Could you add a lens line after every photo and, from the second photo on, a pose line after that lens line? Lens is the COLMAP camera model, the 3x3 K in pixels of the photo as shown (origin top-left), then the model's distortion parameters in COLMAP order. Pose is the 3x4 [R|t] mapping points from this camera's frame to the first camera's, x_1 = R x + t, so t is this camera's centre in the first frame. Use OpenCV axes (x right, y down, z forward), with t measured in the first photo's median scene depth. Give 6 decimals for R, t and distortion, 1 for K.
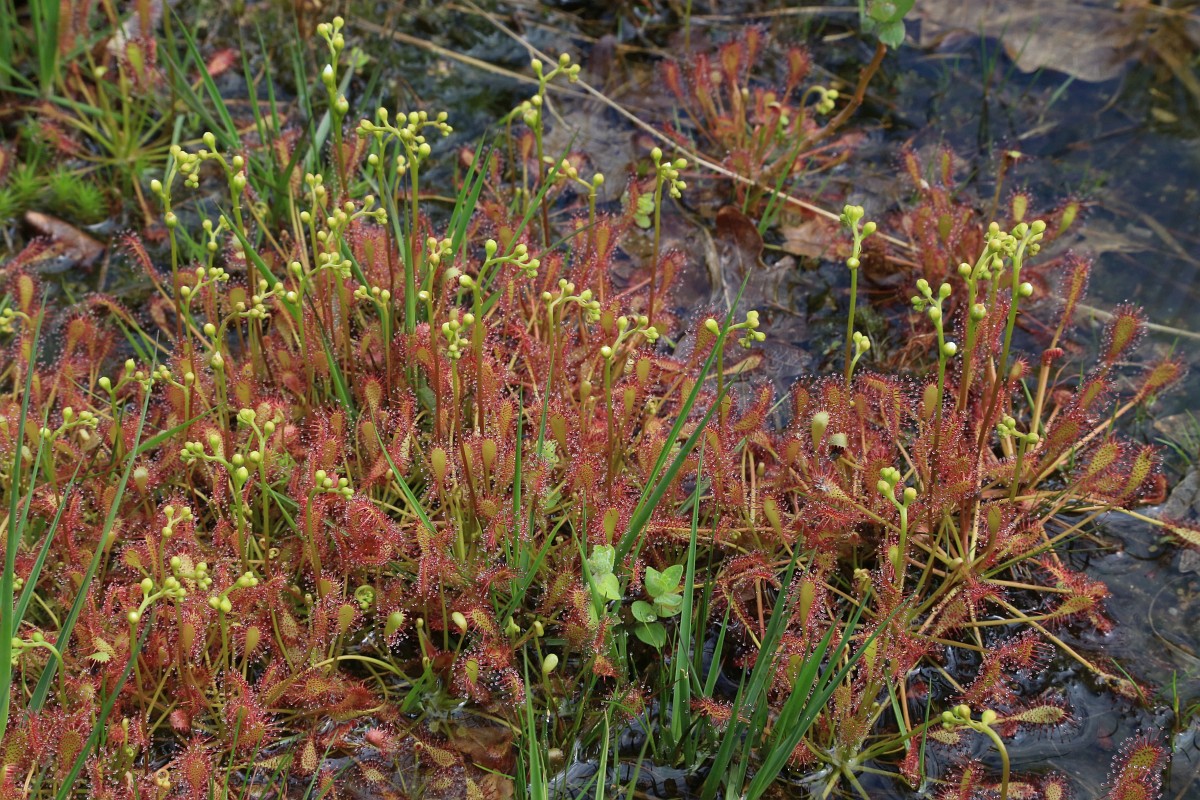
lens RADIAL K [[3305.0, 0, 600.0], [0, 3305.0, 400.0], [0, 0, 1]] dist [0.478060, 0.470726]
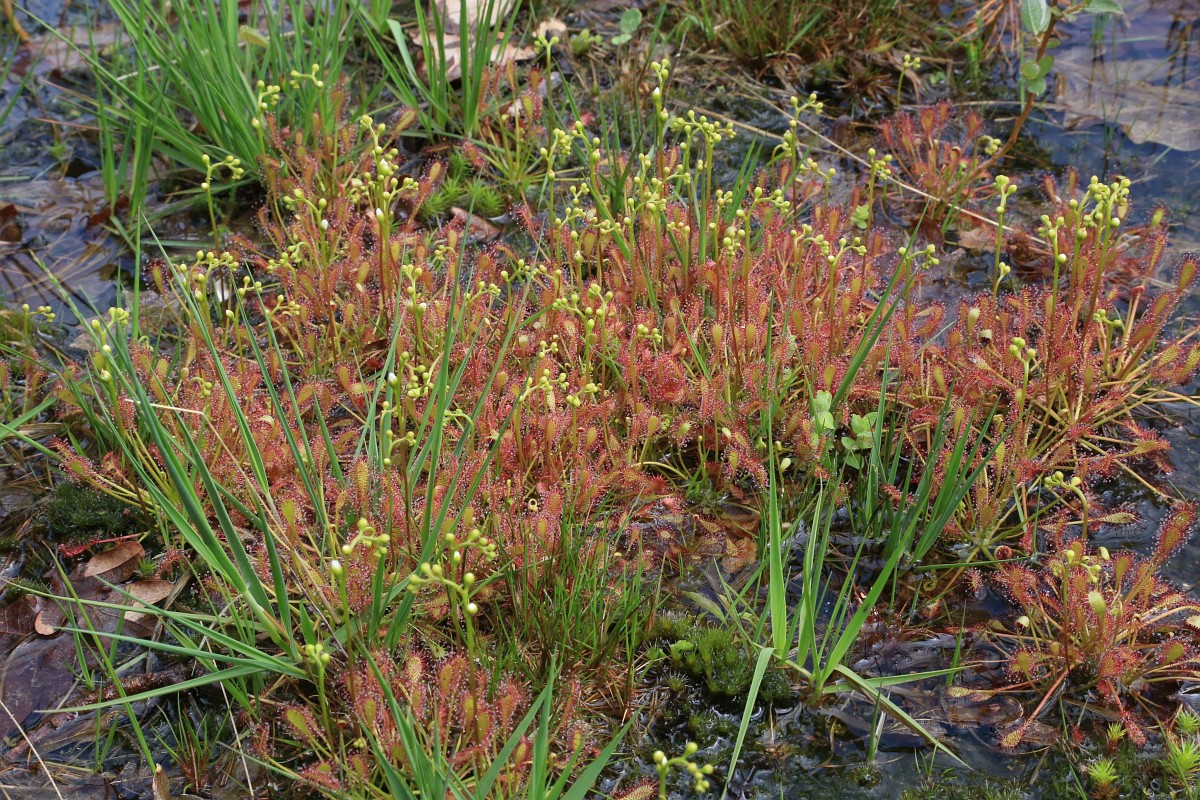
lens RADIAL K [[2835.4, 0, 600.0], [0, 2835.4, 400.0], [0, 0, 1]] dist [0.442322, 0.813193]
pose [[0.995325, 0.039072, -0.088332, 0.013590], [-0.049287, 0.991955, -0.116603, 0.198504], [0.083065, 0.120411, 0.989243, -0.281306]]
